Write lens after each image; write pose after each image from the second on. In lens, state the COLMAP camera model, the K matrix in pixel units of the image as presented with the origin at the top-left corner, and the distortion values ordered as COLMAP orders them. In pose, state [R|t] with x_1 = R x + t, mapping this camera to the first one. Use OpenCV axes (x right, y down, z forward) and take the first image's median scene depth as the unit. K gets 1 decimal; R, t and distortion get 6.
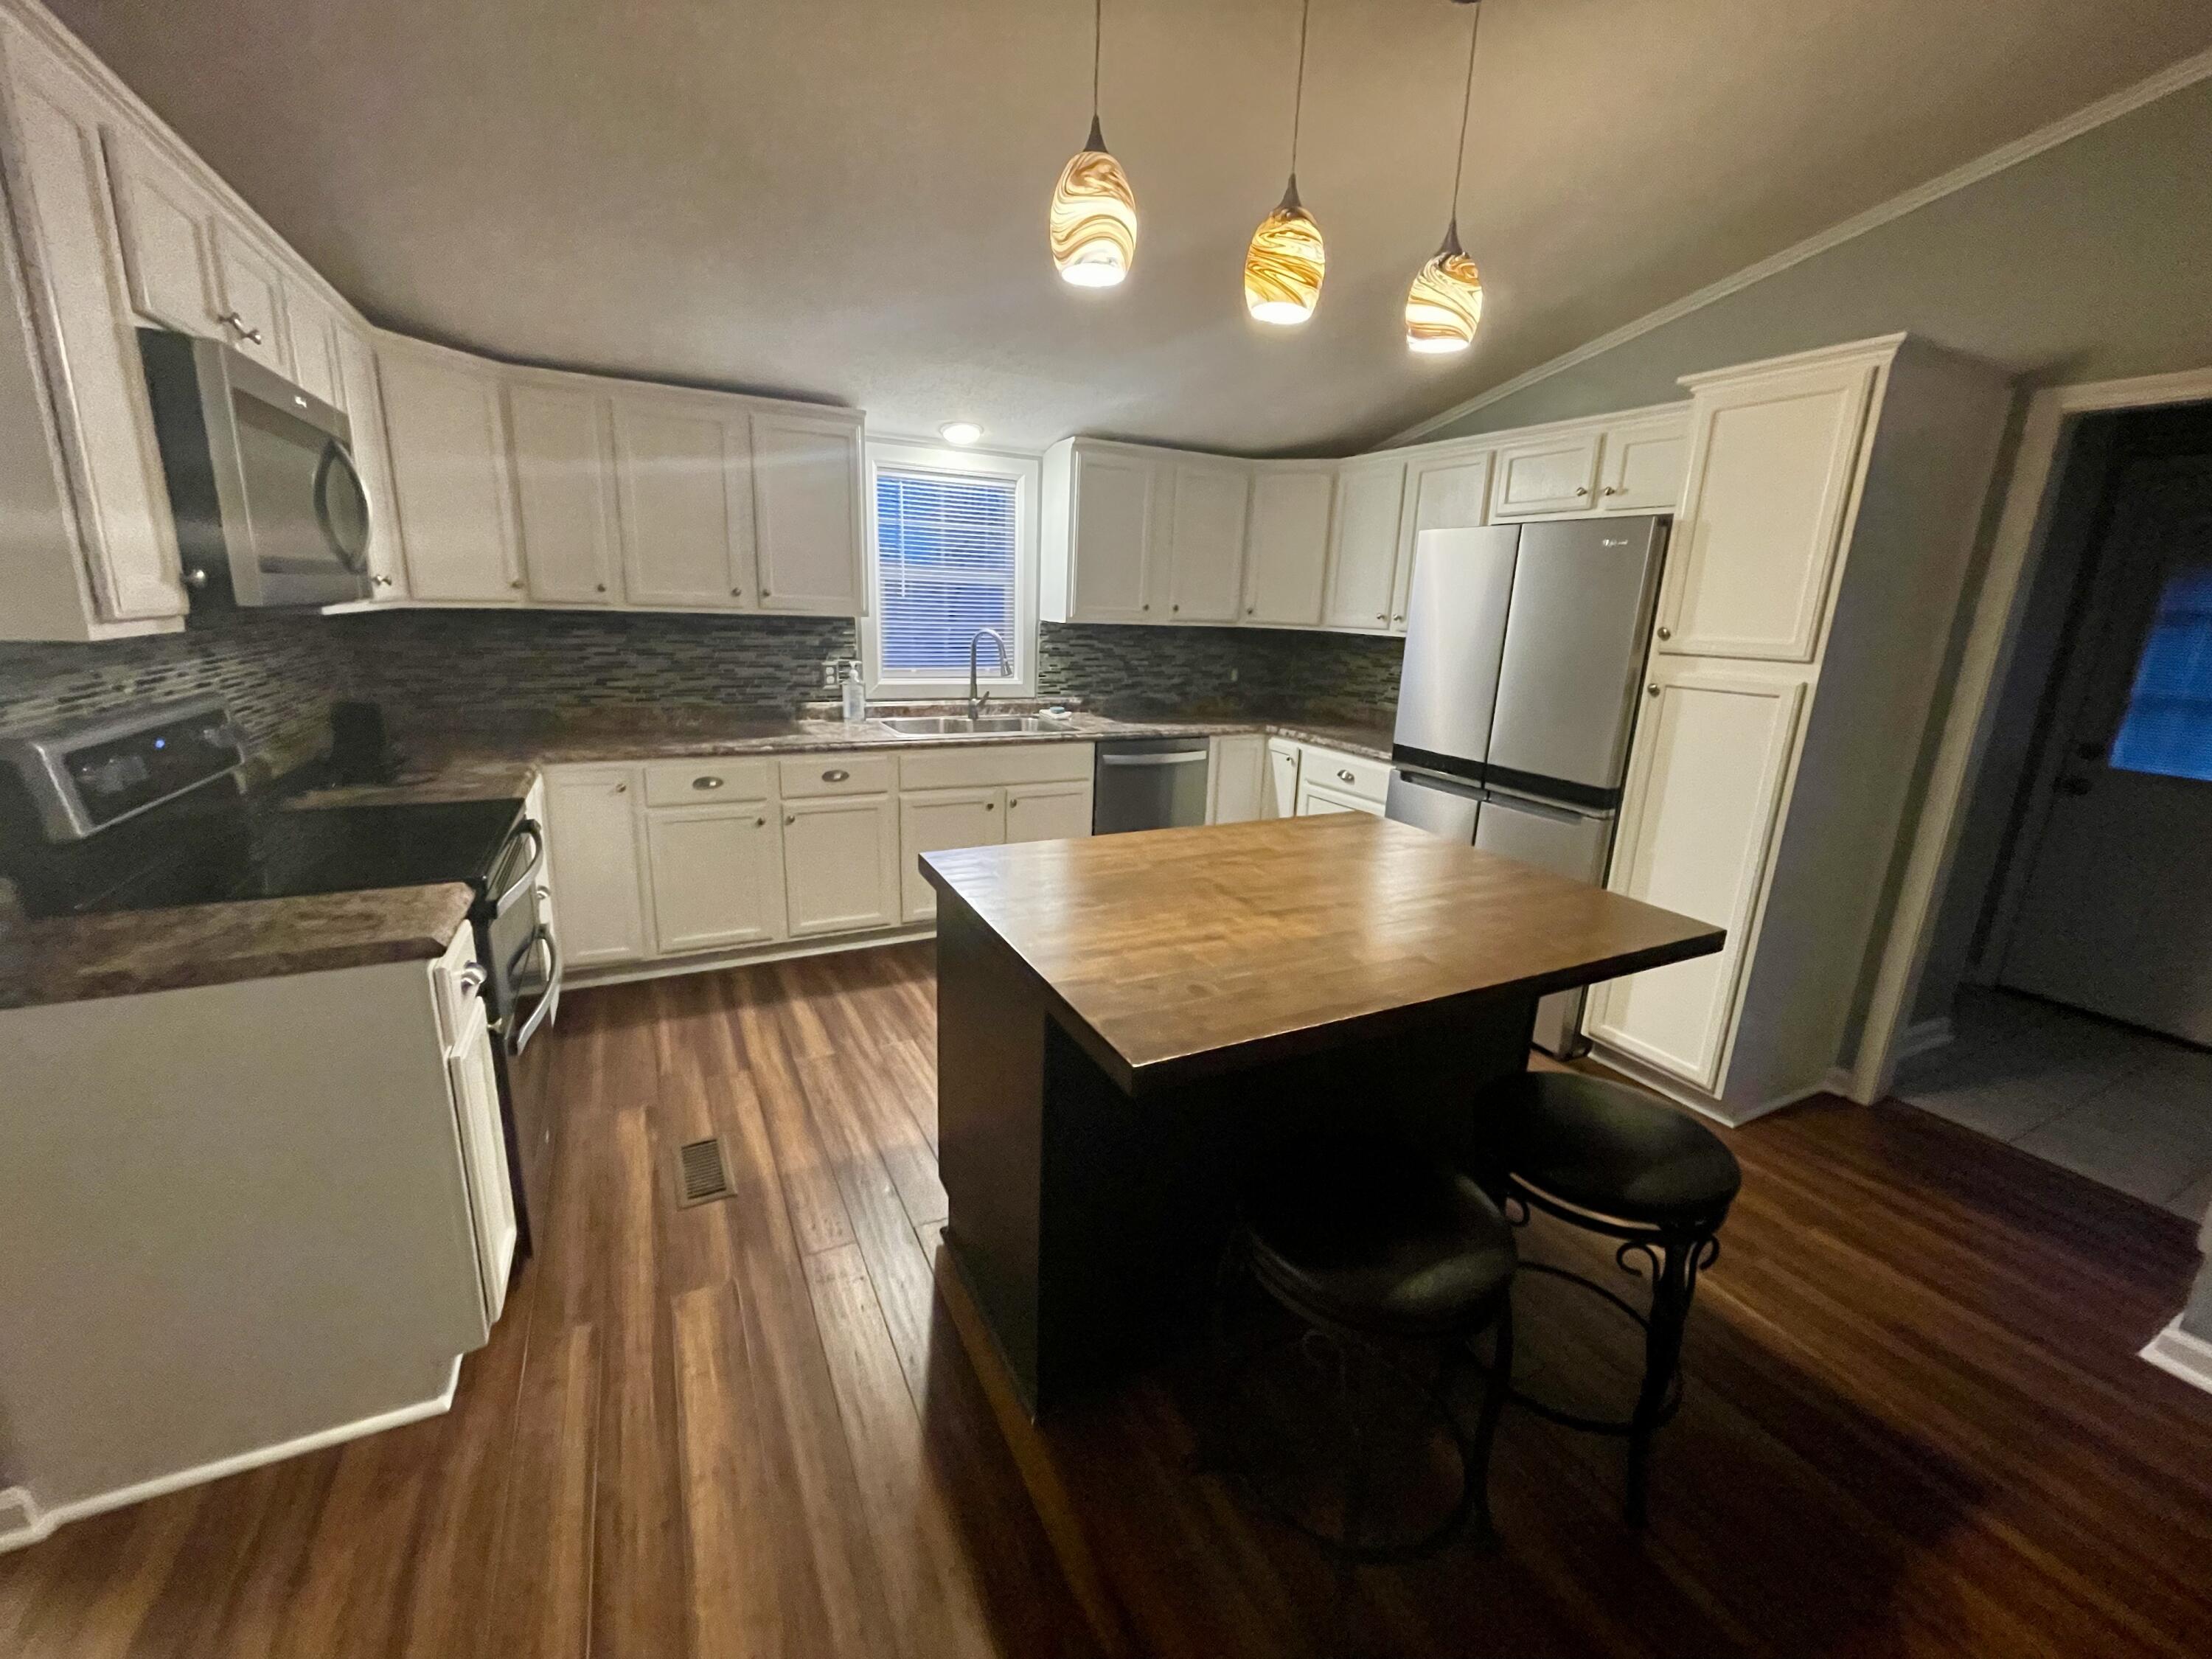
lens RADIAL K [[887.4, 0, 1102.4], [0, 887.4, 814.8], [0, 0, 1]] dist [-0.002882, 0.000000]
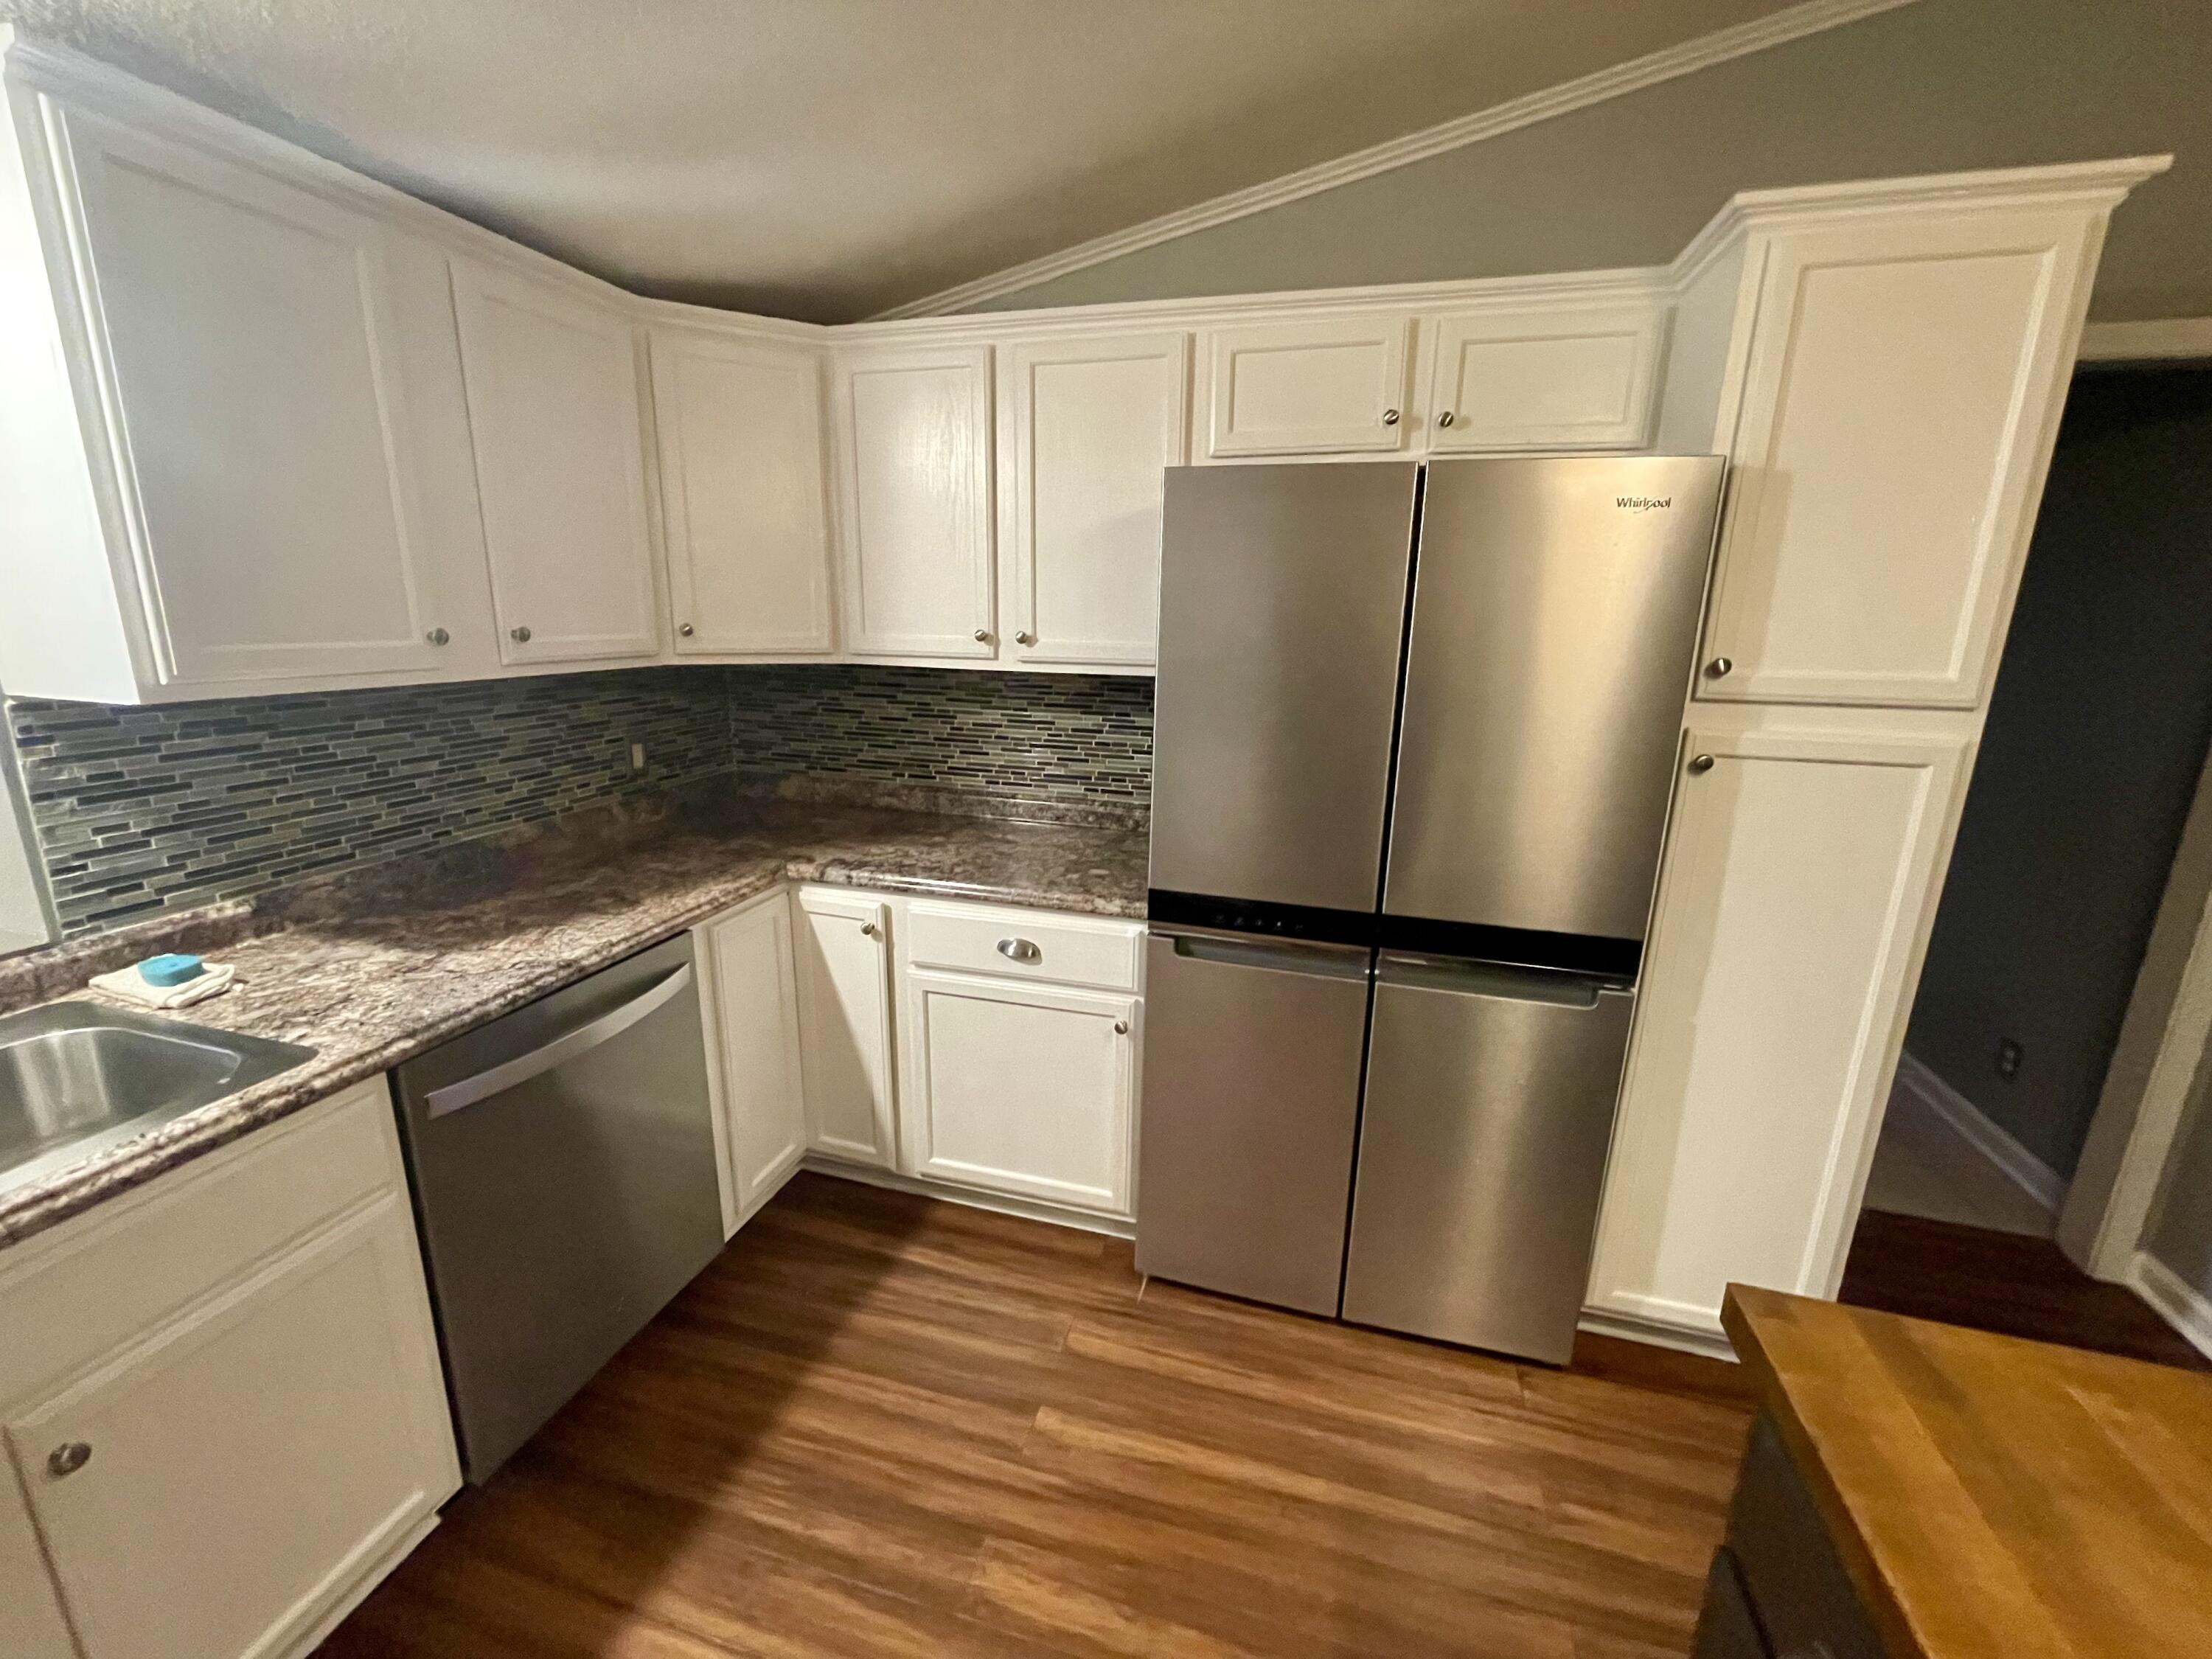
lens RADIAL K [[887.4, 0, 1102.4], [0, 887.4, 814.8], [0, 0, 1]] dist [-0.002882, 0.000000]
pose [[0.680650, -0.190769, 0.707335, -0.037186], [0.179558, 0.979493, 0.091387, -0.142262], [-0.710263, 0.064805, 0.700947, 0.538024]]
